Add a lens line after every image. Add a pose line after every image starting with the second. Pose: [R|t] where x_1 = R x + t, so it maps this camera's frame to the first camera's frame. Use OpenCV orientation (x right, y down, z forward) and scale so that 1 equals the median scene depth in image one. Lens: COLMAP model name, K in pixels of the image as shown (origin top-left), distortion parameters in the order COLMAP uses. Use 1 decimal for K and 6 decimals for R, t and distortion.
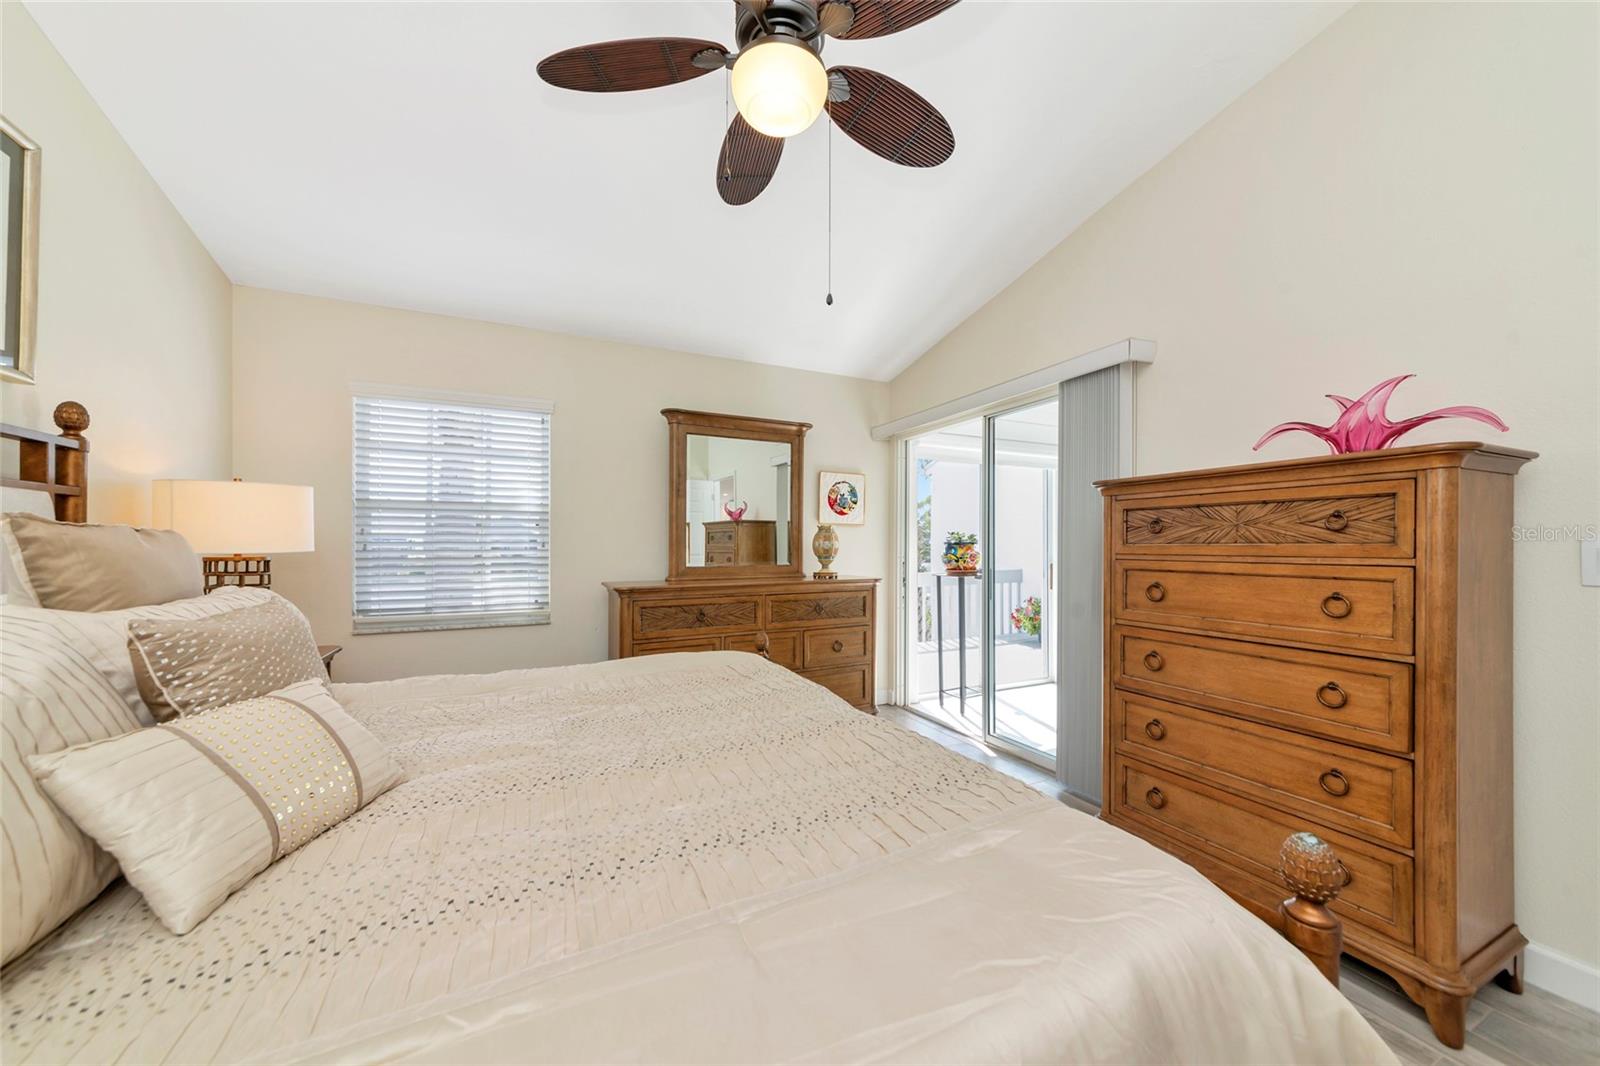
lens RADIAL K [[571.4, 0, 804.8], [0, 571.4, 541.2], [0, 0, 1]] dist [0.002041, 0.000107]
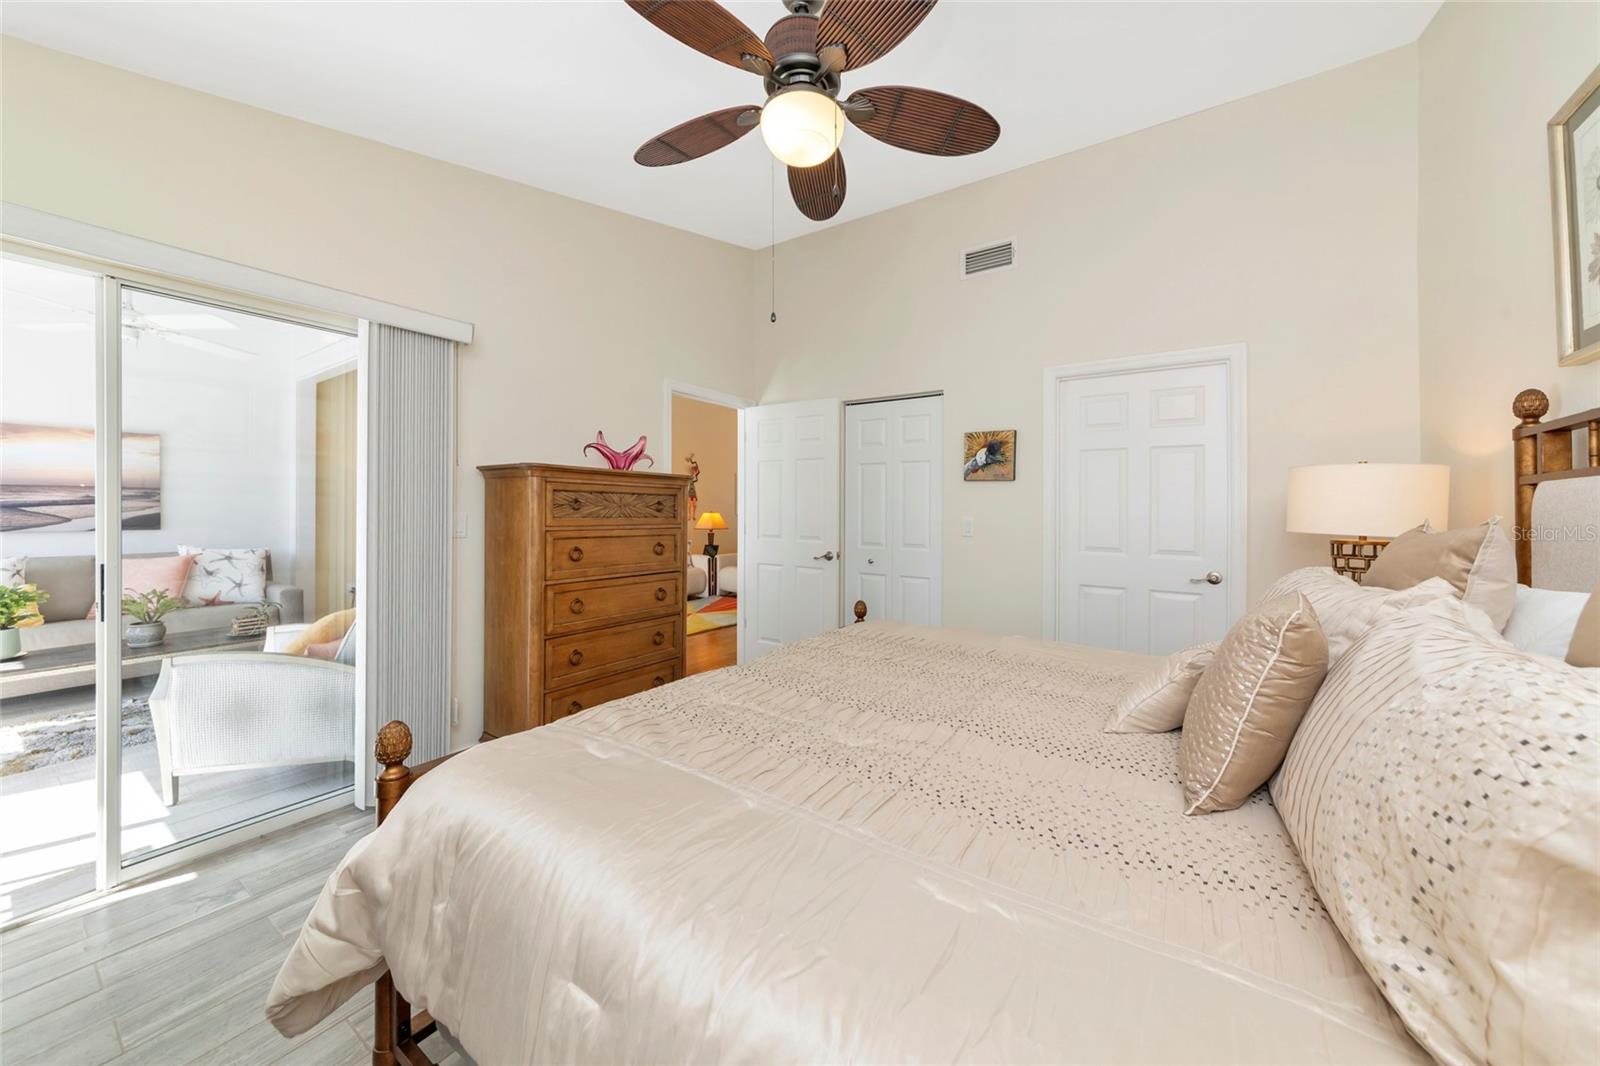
lens RADIAL K [[571.4, 0, 803.6], [0, 571.4, 517.1], [0, 0, 1]] dist [0.002041, 0.000107]
pose [[-0.503177, -0.000679, 0.864183, -0.854551], [-0.004377, 0.999989, -0.001762, 0.002931], [-0.864172, -0.004669, -0.503174, 1.291473]]
